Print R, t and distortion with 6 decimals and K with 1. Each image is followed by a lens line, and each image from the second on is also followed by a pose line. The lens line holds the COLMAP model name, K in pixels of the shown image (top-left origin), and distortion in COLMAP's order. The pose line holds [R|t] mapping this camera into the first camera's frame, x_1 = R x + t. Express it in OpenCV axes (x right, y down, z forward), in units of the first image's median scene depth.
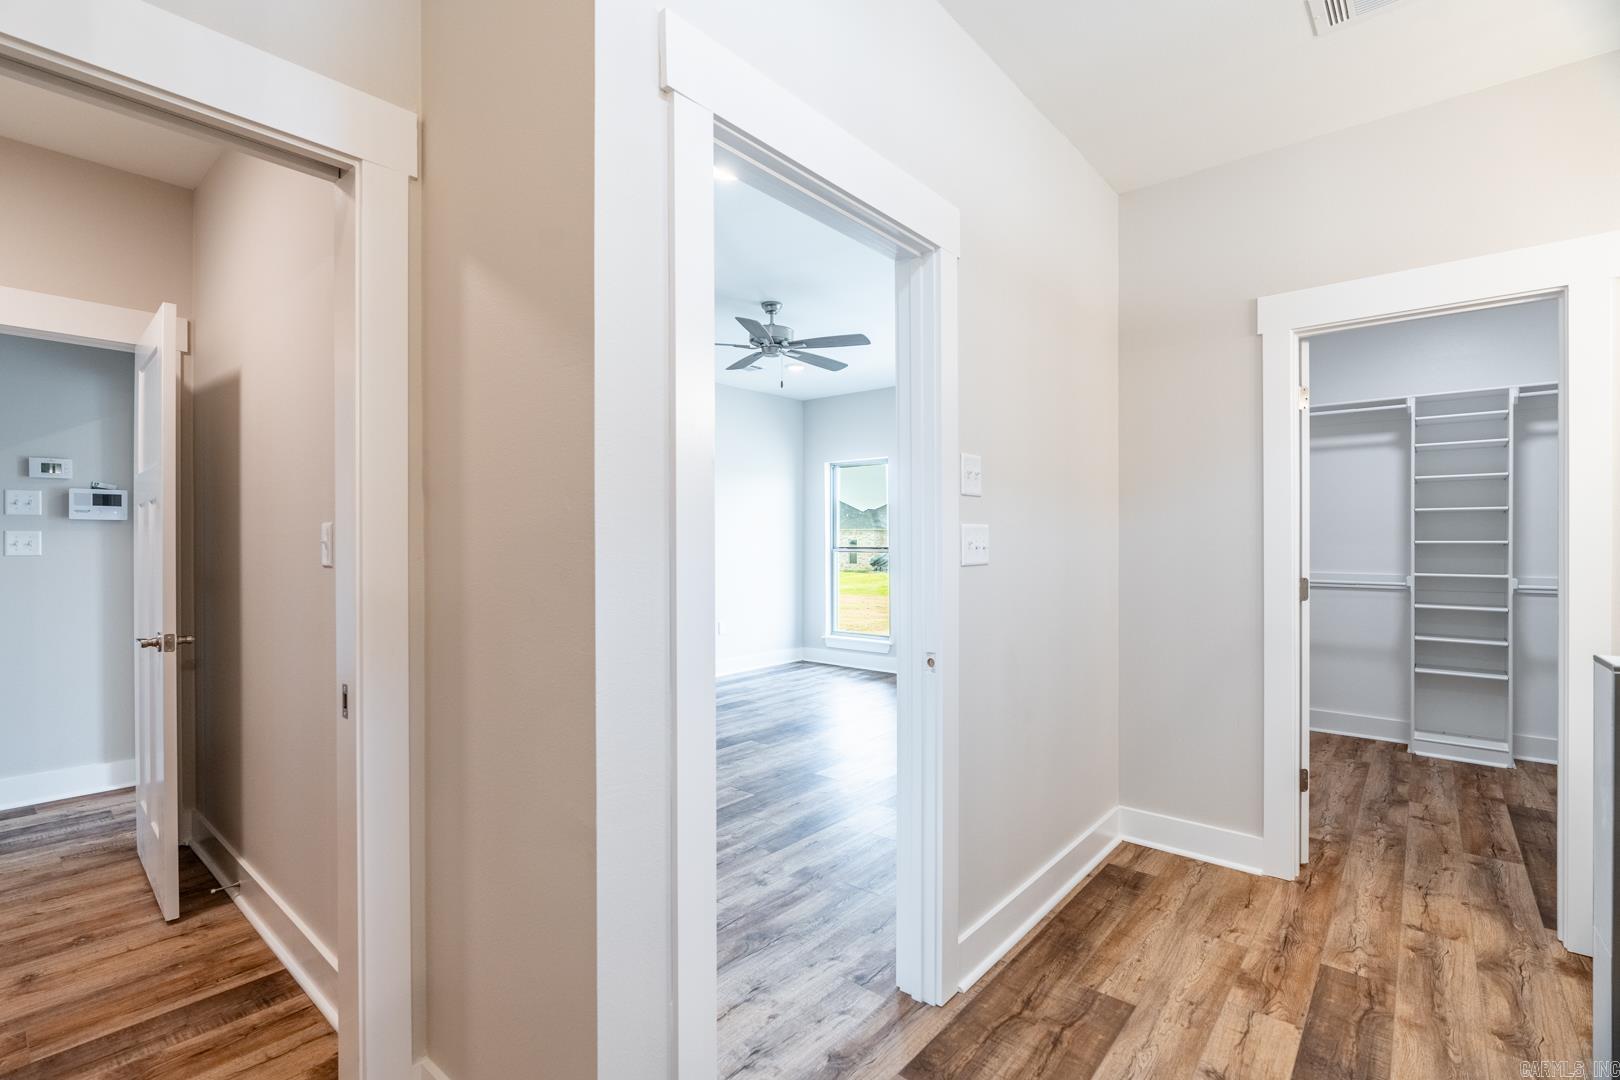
lens RADIAL K [[735.2, 0, 810.0], [0, 735.2, 540.0], [0, 0, 1]] dist [-0.004816, 0.000550]
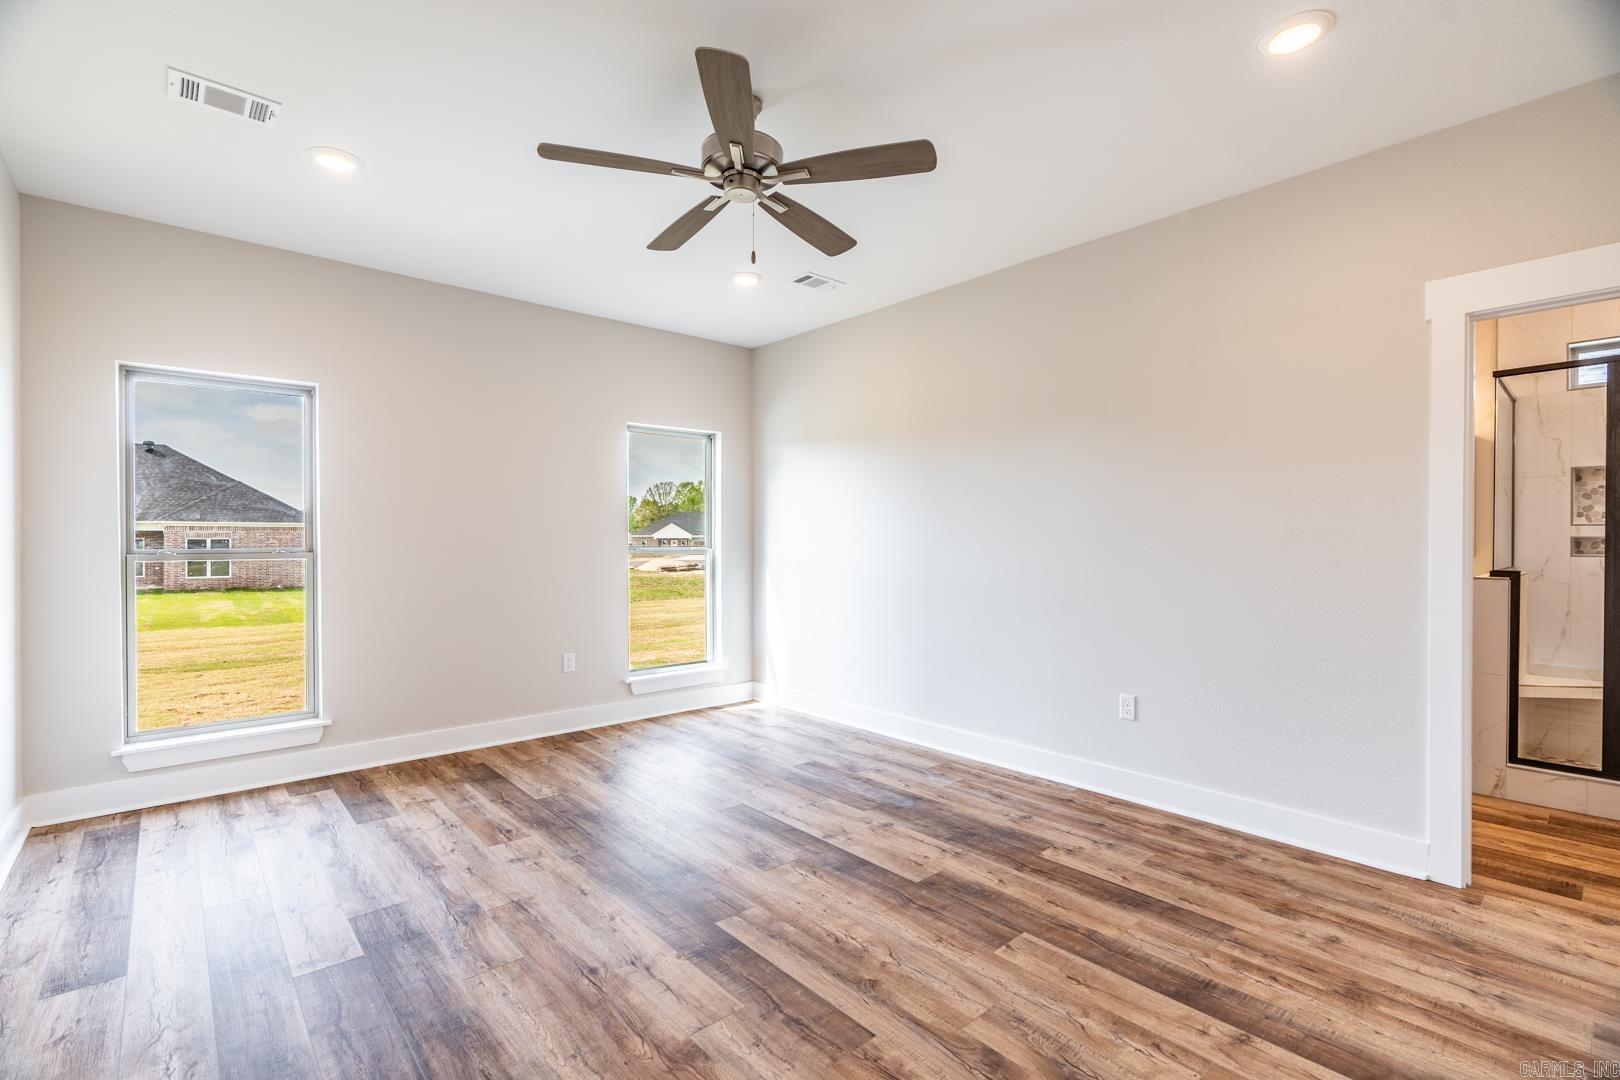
lens RADIAL K [[735.2, 0, 810.0], [0, 735.2, 540.0], [0, 0, 1]] dist [-0.004816, 0.000550]
pose [[0.152549, -0.000945, 0.988295, -0.594245], [-0.001904, 0.999997, 0.001250, 0.004402], [-0.988294, -0.002072, 0.152547, 0.881583]]
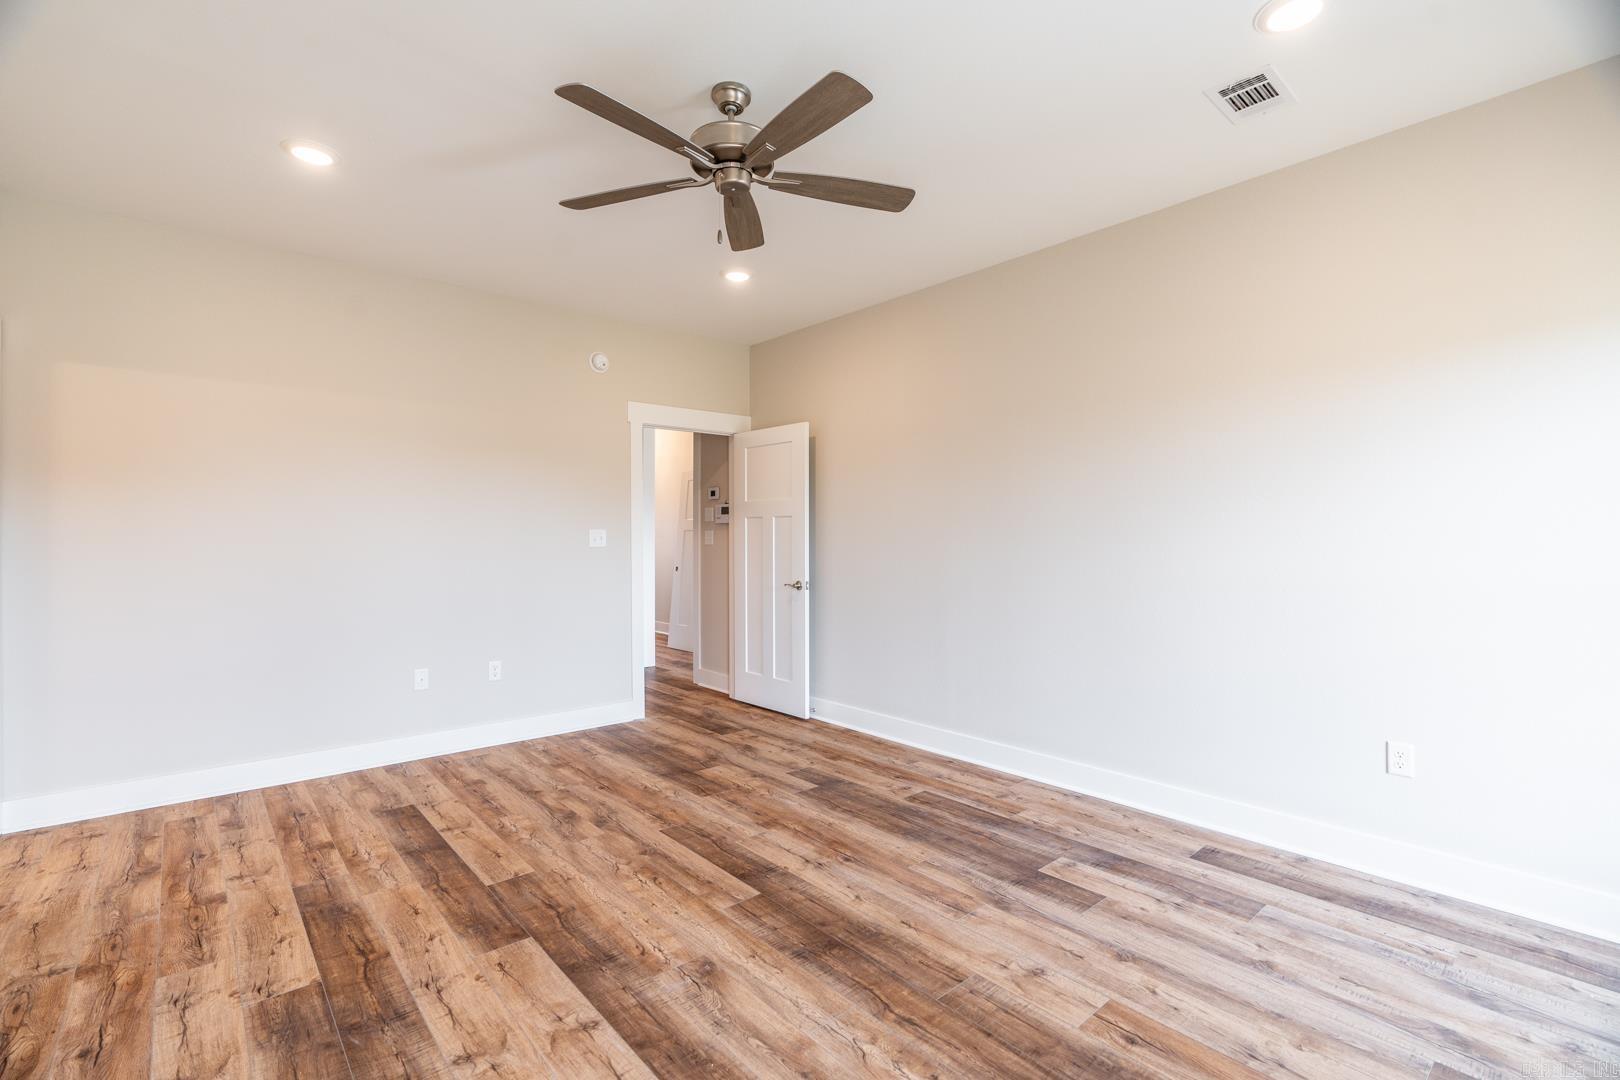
lens RADIAL K [[735.2, 0, 810.0], [0, 735.2, 540.0], [0, 0, 1]] dist [-0.004816, 0.000550]
pose [[-0.161977, 0.004264, -0.986785, 0.474738], [0.003815, 0.999986, 0.003695, 0.003619], [0.986787, -0.003166, -0.161991, 1.161078]]
